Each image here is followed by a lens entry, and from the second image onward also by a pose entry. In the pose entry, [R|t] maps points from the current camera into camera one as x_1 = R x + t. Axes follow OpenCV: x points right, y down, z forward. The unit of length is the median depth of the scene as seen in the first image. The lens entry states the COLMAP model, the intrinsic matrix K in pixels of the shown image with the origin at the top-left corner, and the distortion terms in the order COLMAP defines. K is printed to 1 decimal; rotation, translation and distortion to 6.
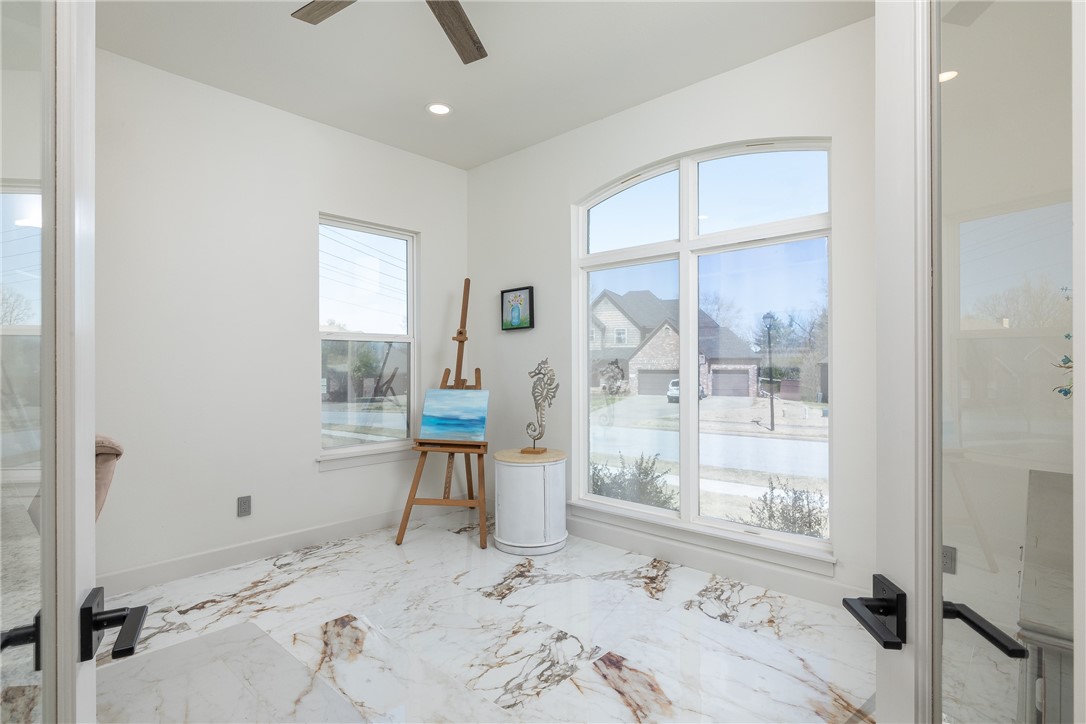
lens RADIAL K [[559.7, 0, 543.9], [0, 559.7, 362.2], [0, 0, 1]] dist [-0.003342, 0.001361]
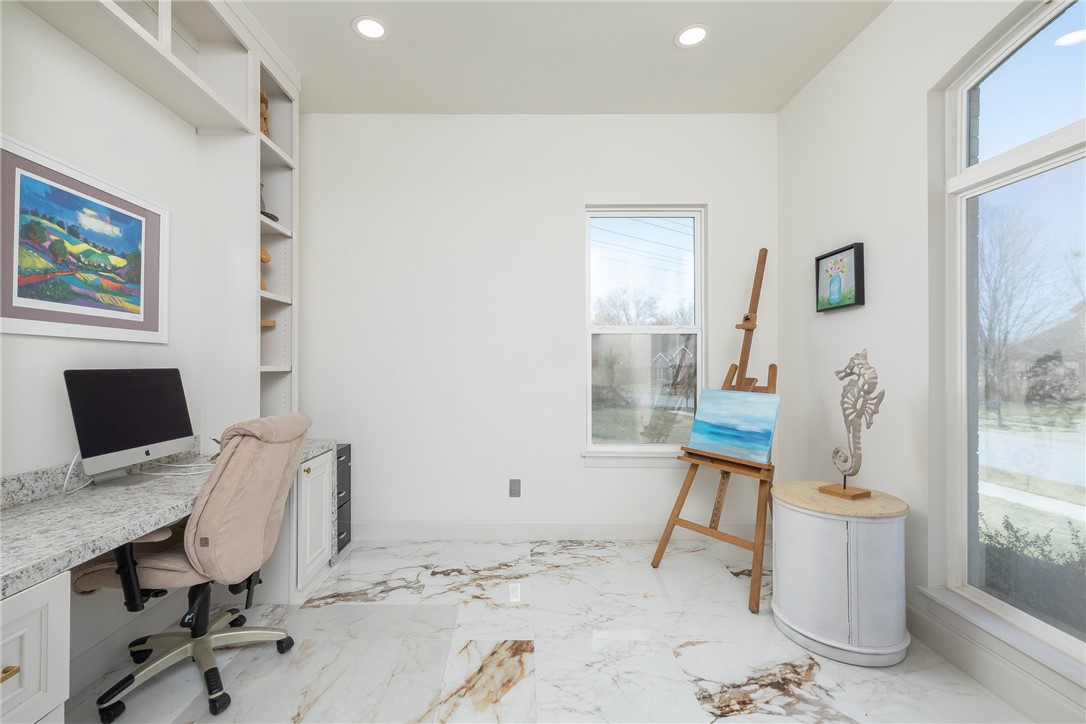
lens RADIAL K [[470.1, 0, 518.5], [0, 470.1, 358.4], [0, 0, 1]] dist [0.000732, 0.000469]
pose [[0.668196, 0.002610, -0.743980, 0.135704], [-0.001908, 0.999997, 0.001795, 0.002461], [0.743983, 0.000220, 0.668199, 0.350022]]
